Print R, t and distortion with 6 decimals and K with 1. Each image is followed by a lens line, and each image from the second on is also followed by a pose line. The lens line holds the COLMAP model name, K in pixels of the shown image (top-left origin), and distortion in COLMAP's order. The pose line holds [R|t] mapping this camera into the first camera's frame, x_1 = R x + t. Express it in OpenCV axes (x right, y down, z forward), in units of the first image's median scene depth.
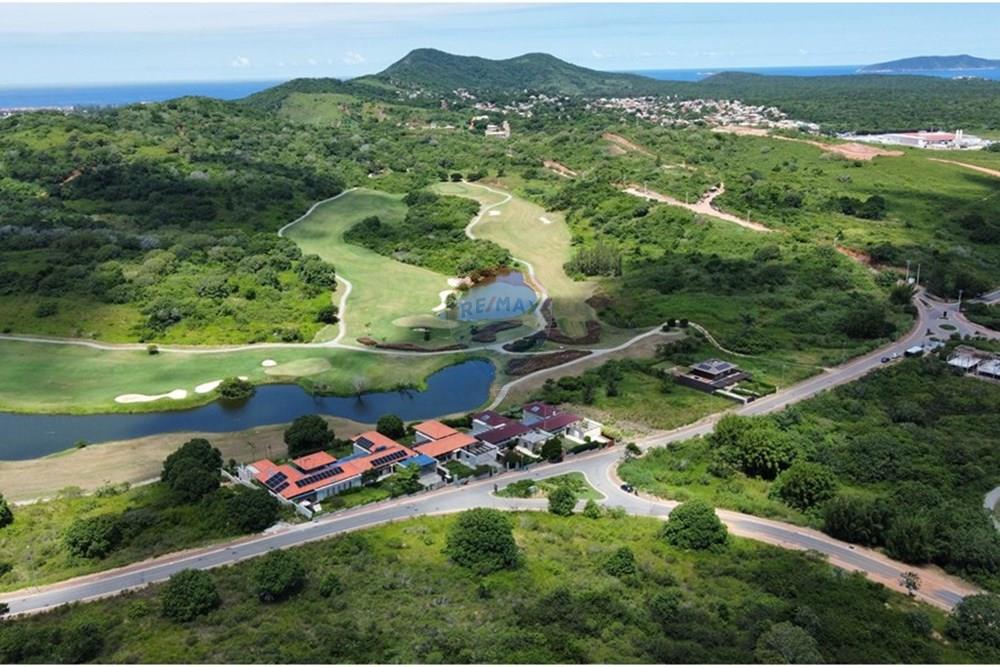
lens RADIAL K [[924.0, 0, 526.6], [0, 924.0, 322.8], [0, 0, 1]] dist [-0.012137, 0.041556]
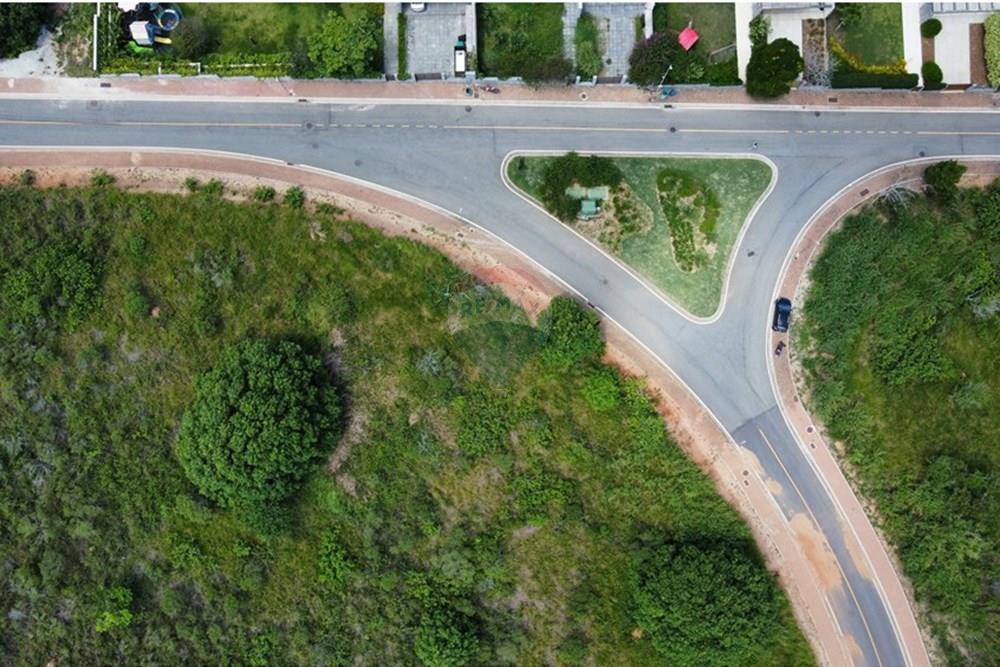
lens RADIAL K [[873.9, 0, 476.9], [0, 873.9, 319.2], [0, 0, 1]] dist [-0.001918, 0.021740]
pose [[0.759777, 0.647361, -0.060525, 0.015330], [-0.159273, 0.275564, 0.947996, -0.118803], [0.630374, -0.710625, 0.312474, 0.485892]]
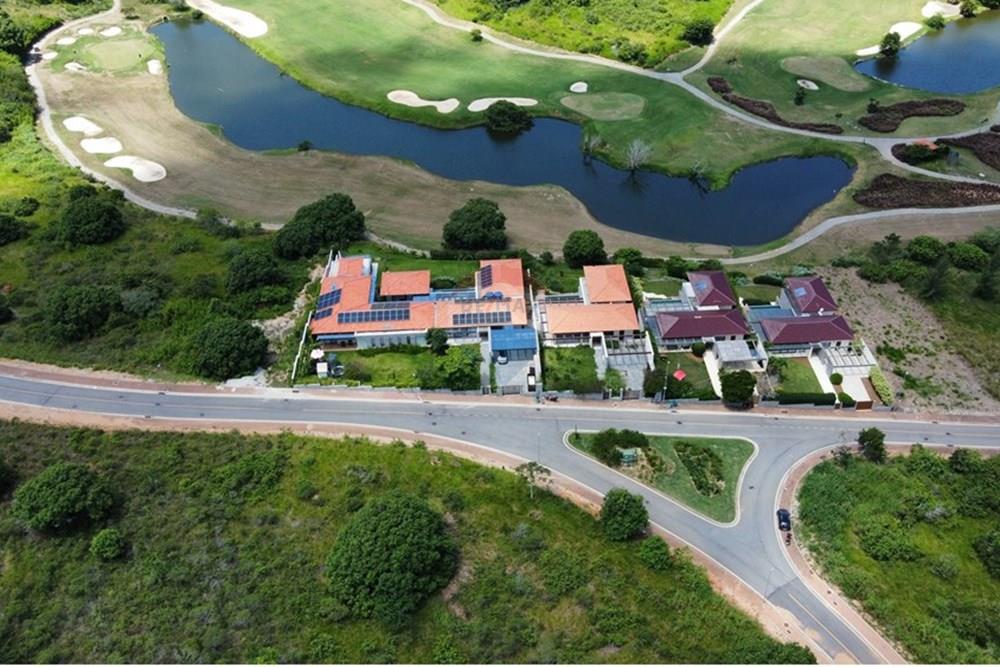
lens RADIAL K [[924.0, 0, 526.6], [0, 924.0, 322.8], [0, 0, 1]] dist [-0.012137, 0.041556]
pose [[0.787728, 0.373653, -0.489764, 0.136187], [-0.167368, 0.894949, 0.413588, -0.088924], [0.592852, -0.243824, 0.767513, 0.307316]]
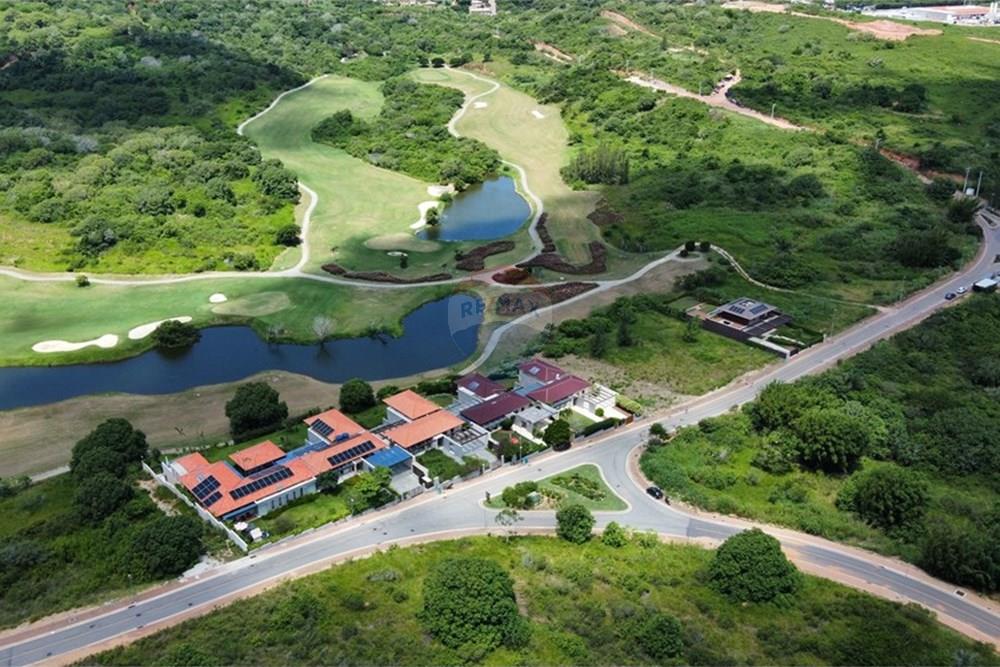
lens RADIAL K [[923.6, 0, 494.3], [0, 923.6, 325.7], [0, 0, 1]] dist [-0.000378, 0.029862]
pose [[0.999841, 0.002274, -0.017660, -0.008830], [0.000038, 0.991535, 0.129843, -0.039485], [0.017806, -0.129823, 0.991377, 0.148916]]
